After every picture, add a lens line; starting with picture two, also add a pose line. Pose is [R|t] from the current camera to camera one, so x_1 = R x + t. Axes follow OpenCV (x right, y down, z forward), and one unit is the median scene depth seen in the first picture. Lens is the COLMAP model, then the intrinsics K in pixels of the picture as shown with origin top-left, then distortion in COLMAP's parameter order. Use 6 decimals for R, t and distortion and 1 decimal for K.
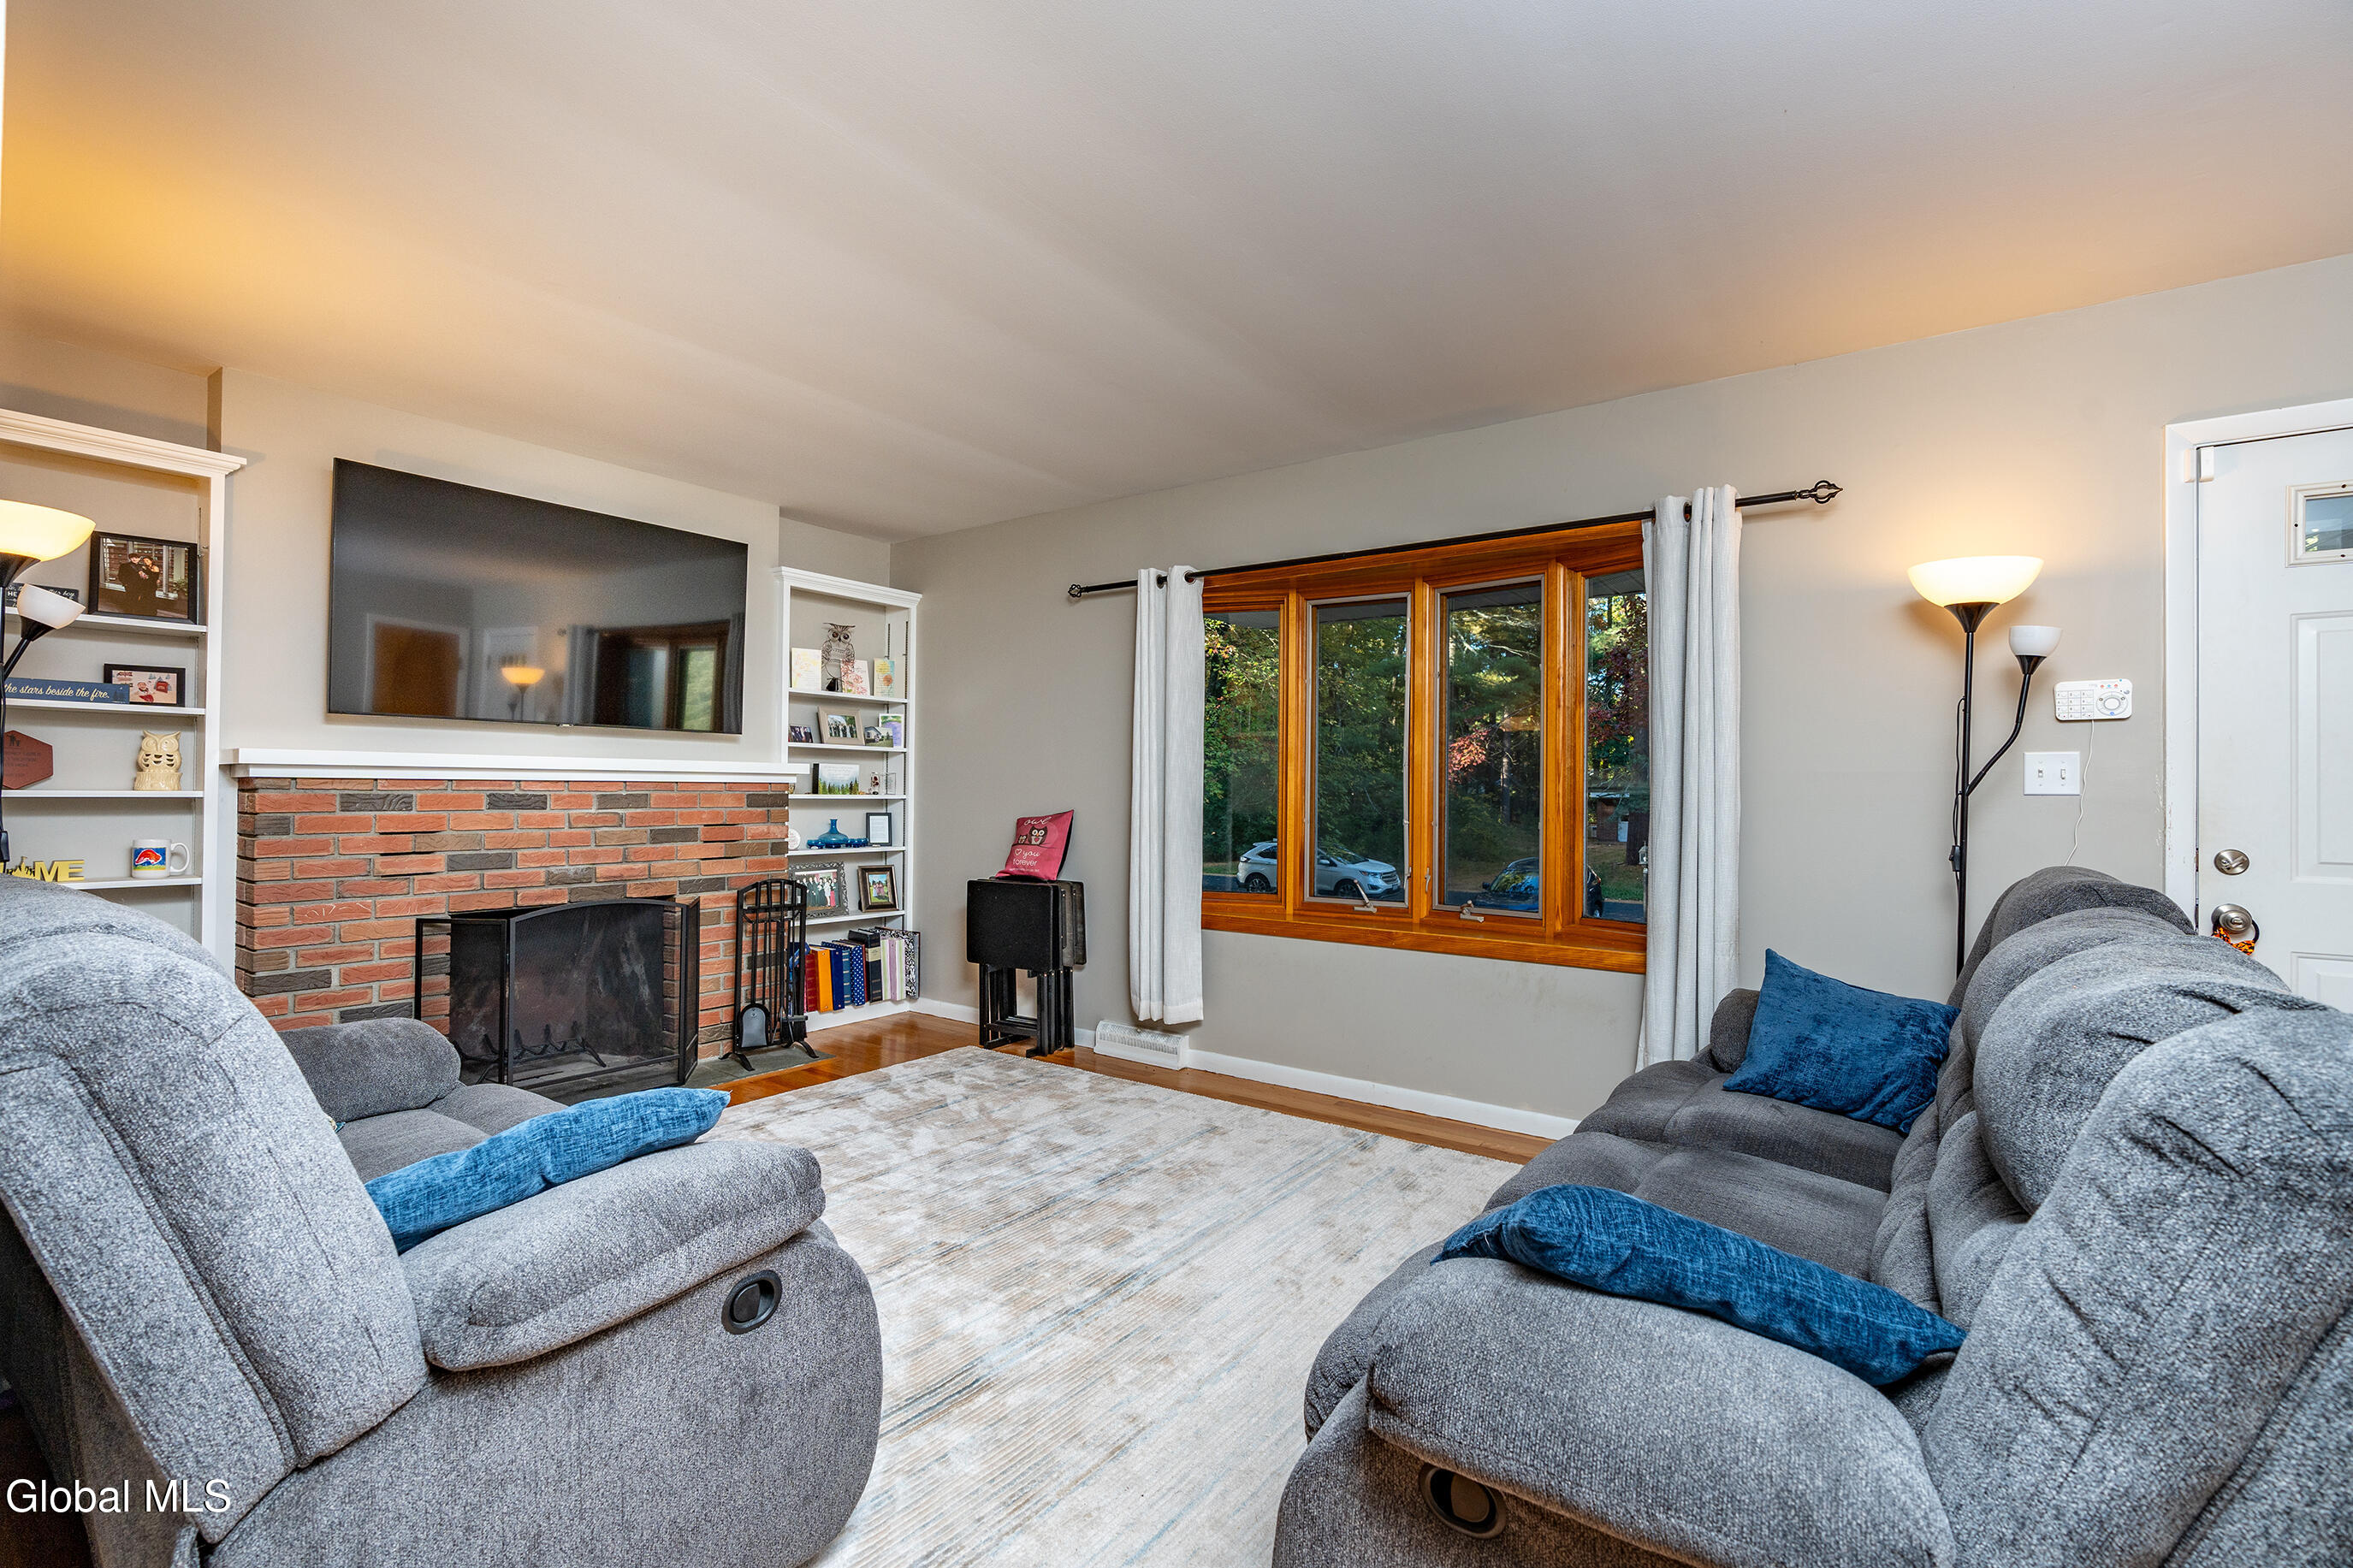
lens RADIAL K [[1056.4, 0, 1176.5], [0, 1056.4, 784.0], [0, 0, 1]] dist [-0.000971, -0.000005]
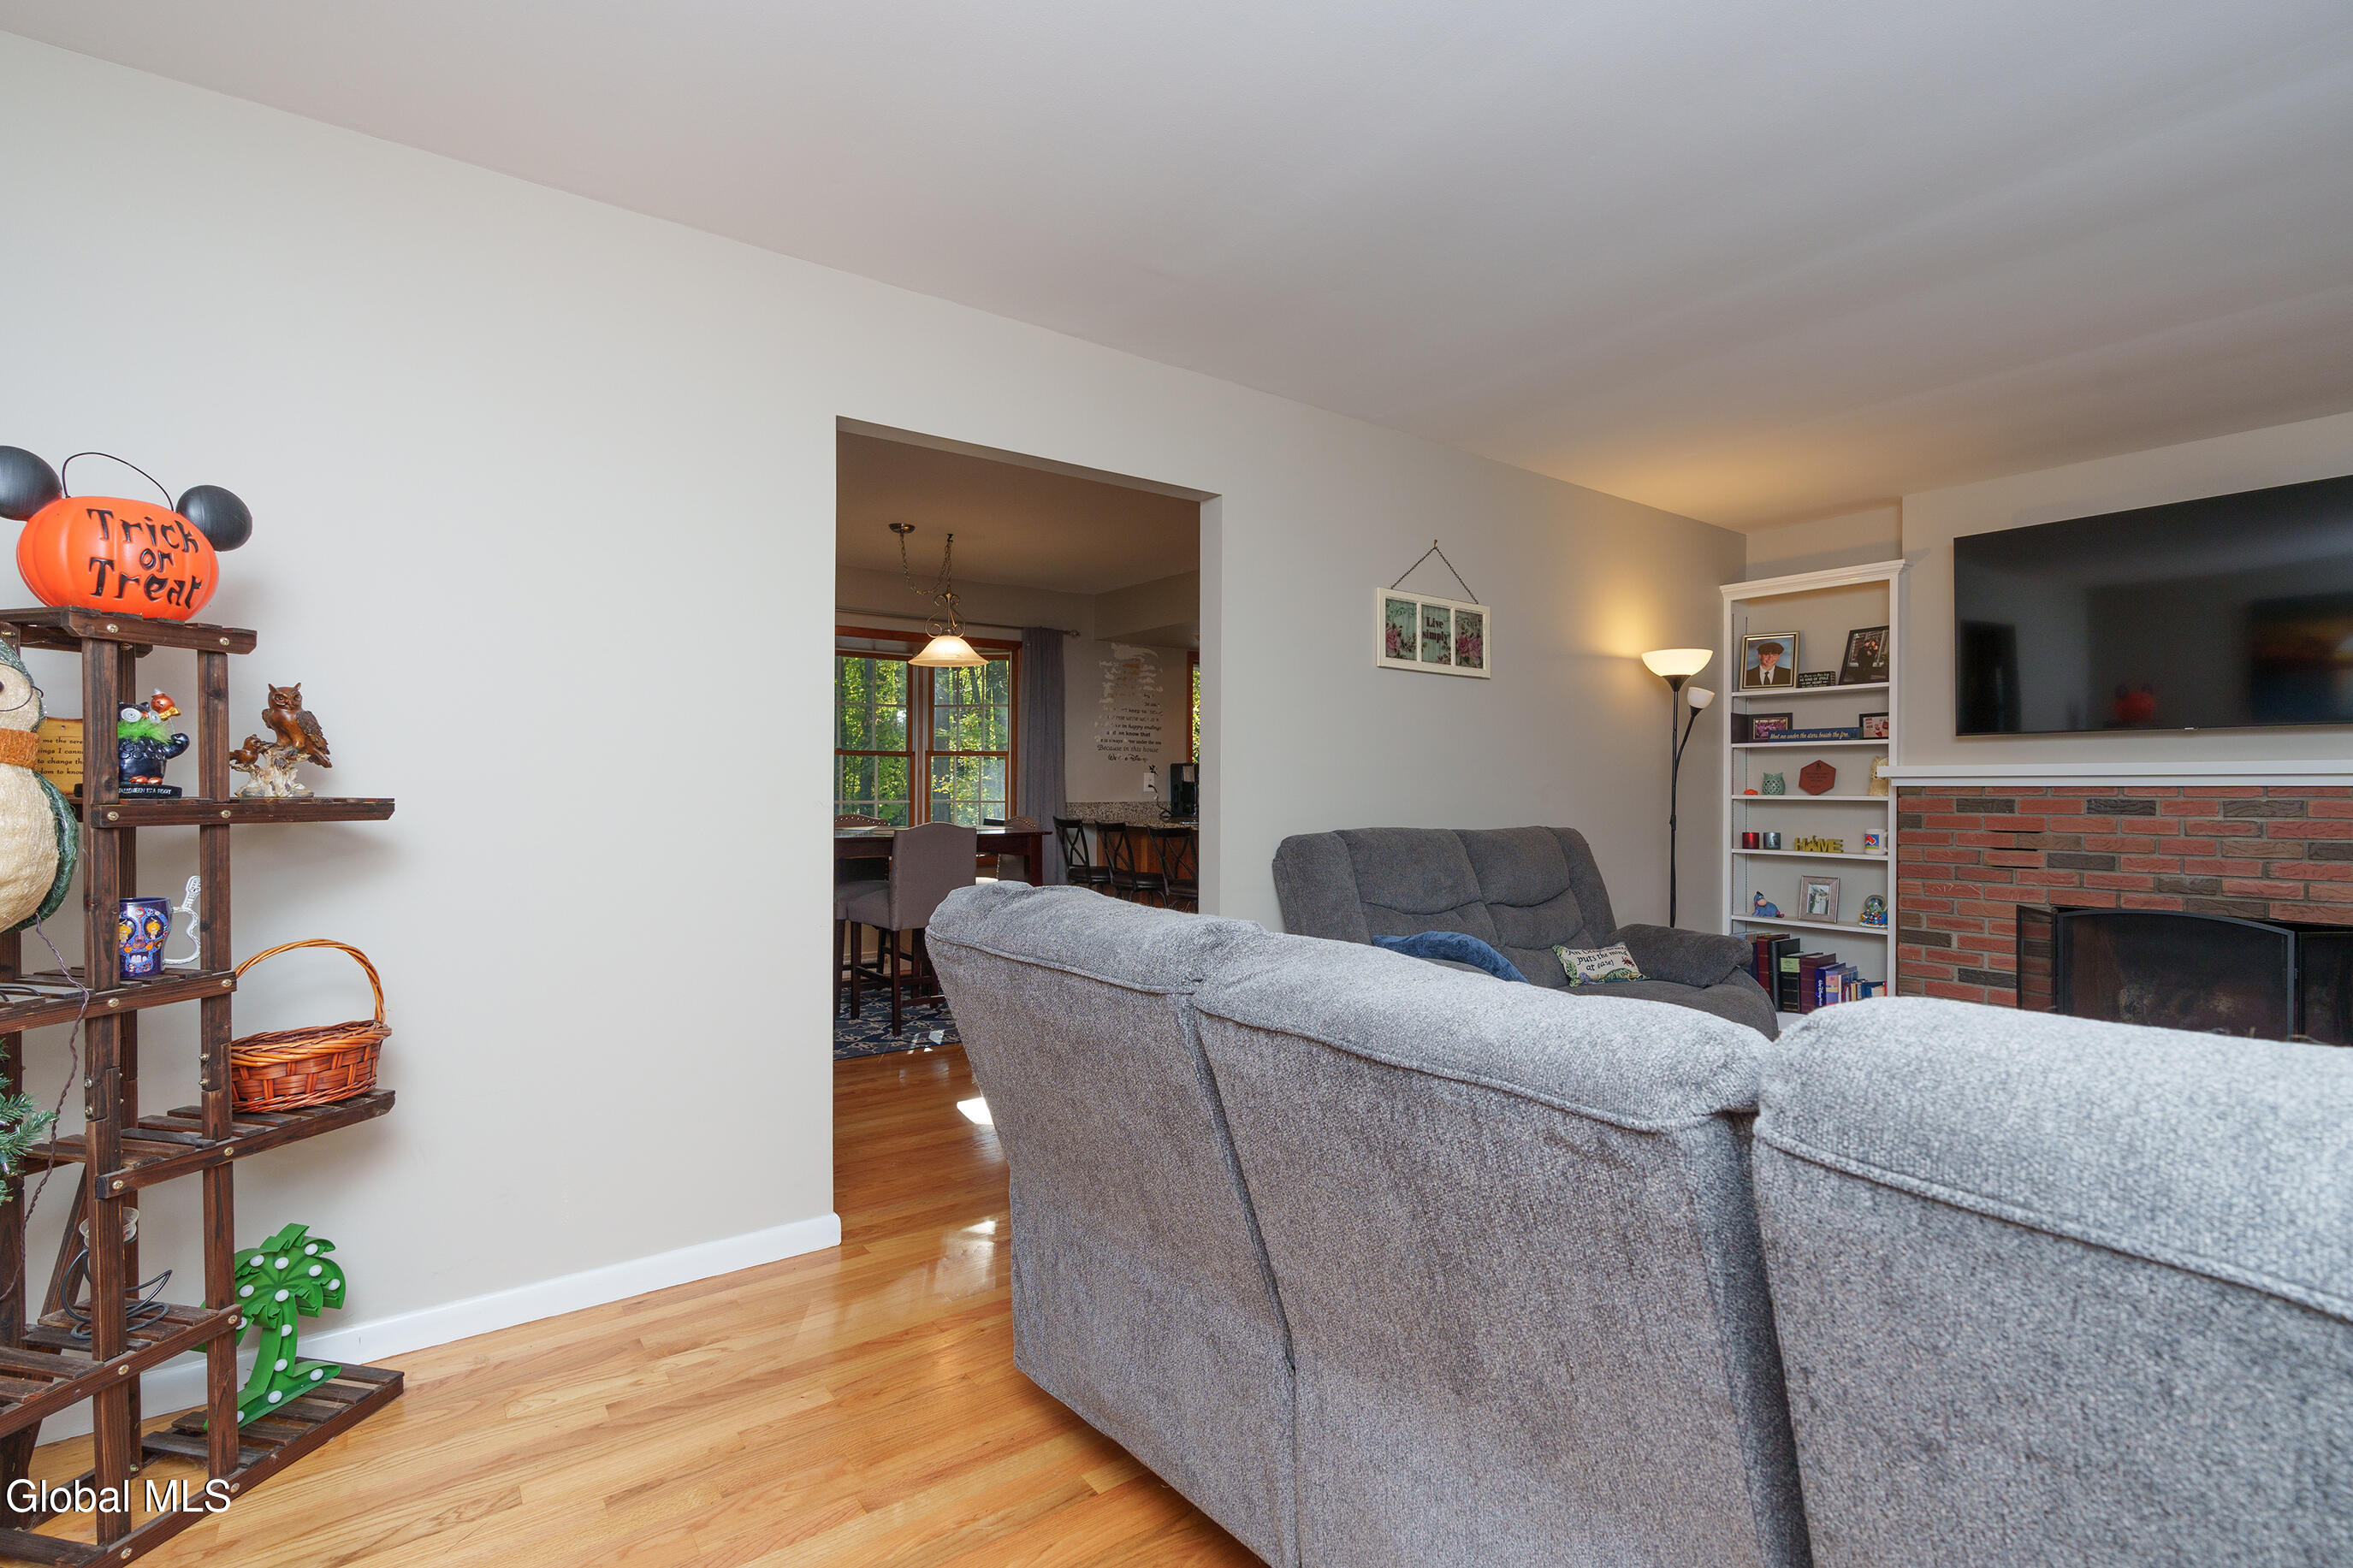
lens RADIAL K [[1086.7, 0, 1179.8], [0, 1086.7, 789.2], [0, 0, 1]] dist [0.000054, 0.000779]
pose [[-0.299516, -0.008155, -0.954057, 0.651346], [0.000530, 0.999962, -0.008714, 0.007758], [0.954091, -0.003116, -0.299500, 0.427997]]
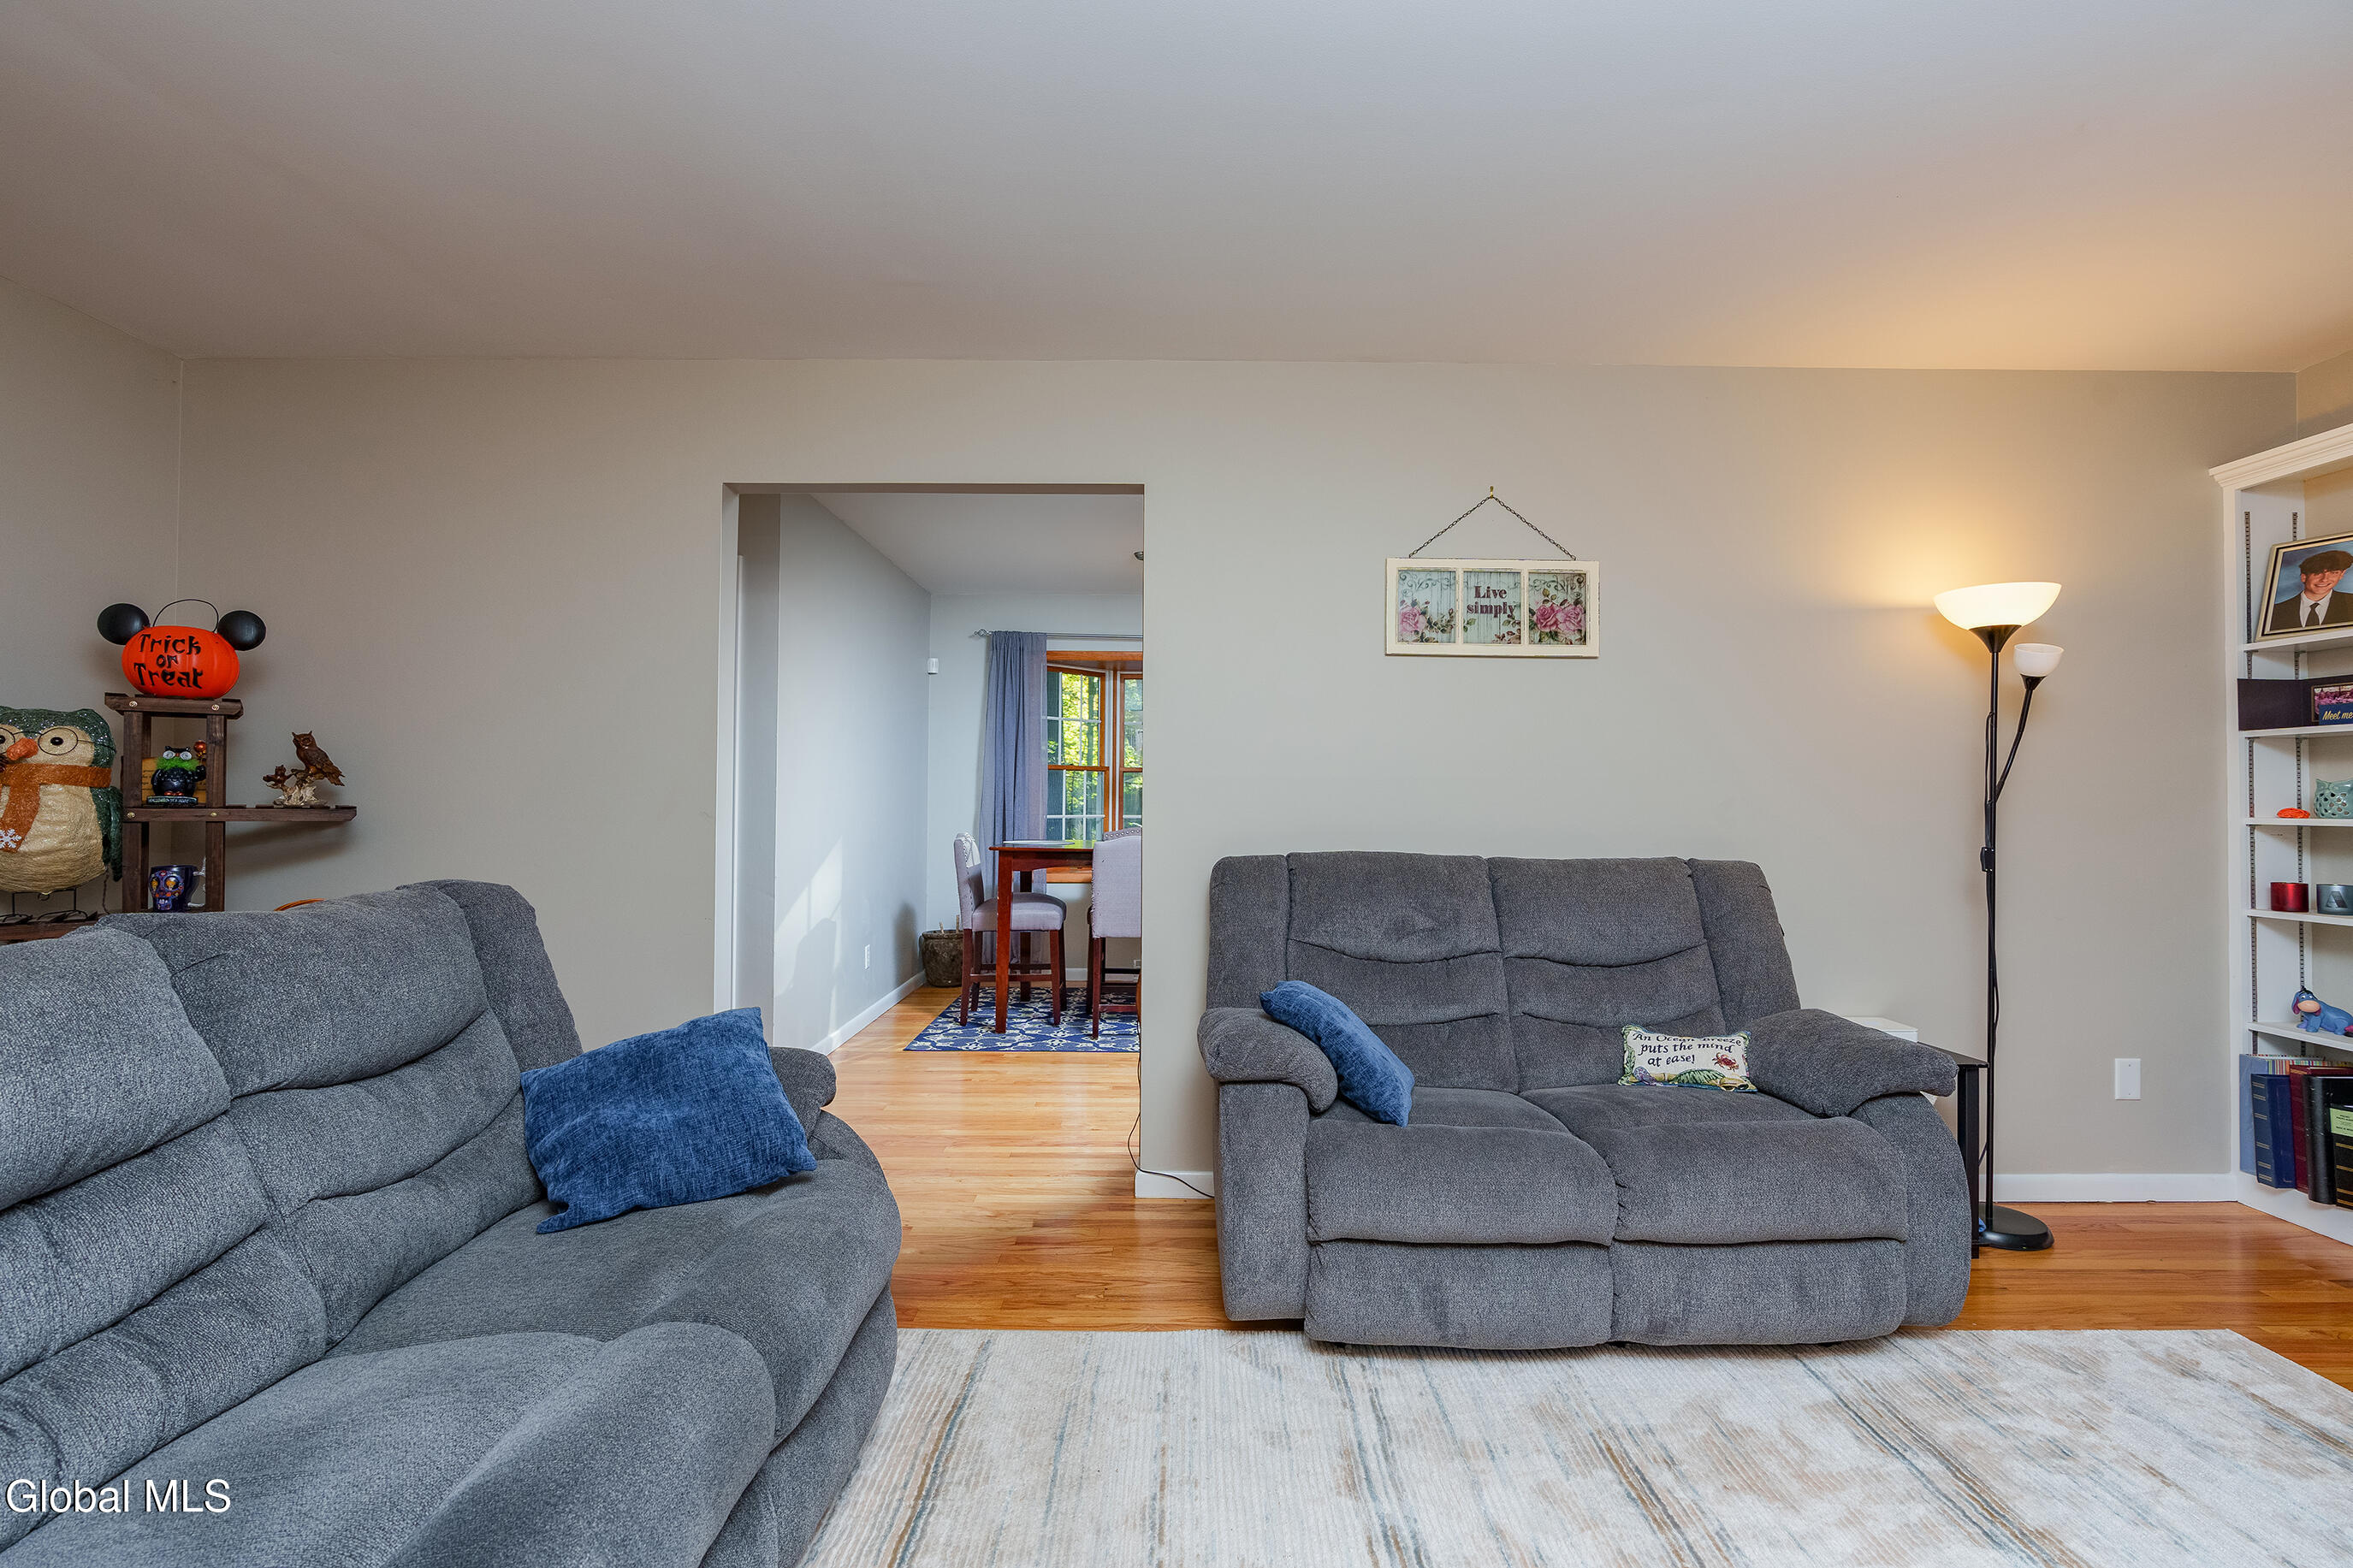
lens RADIAL K [[1083.7, 0, 1176.5], [0, 1083.7, 784.0], [0, 0, 1]] dist [-0.001511, 0.000943]
pose [[-0.809655, -0.022493, -0.586476, 0.250420], [-0.008766, 0.999617, -0.026236, 0.006460], [0.586841, -0.016101, -0.809542, 0.865262]]
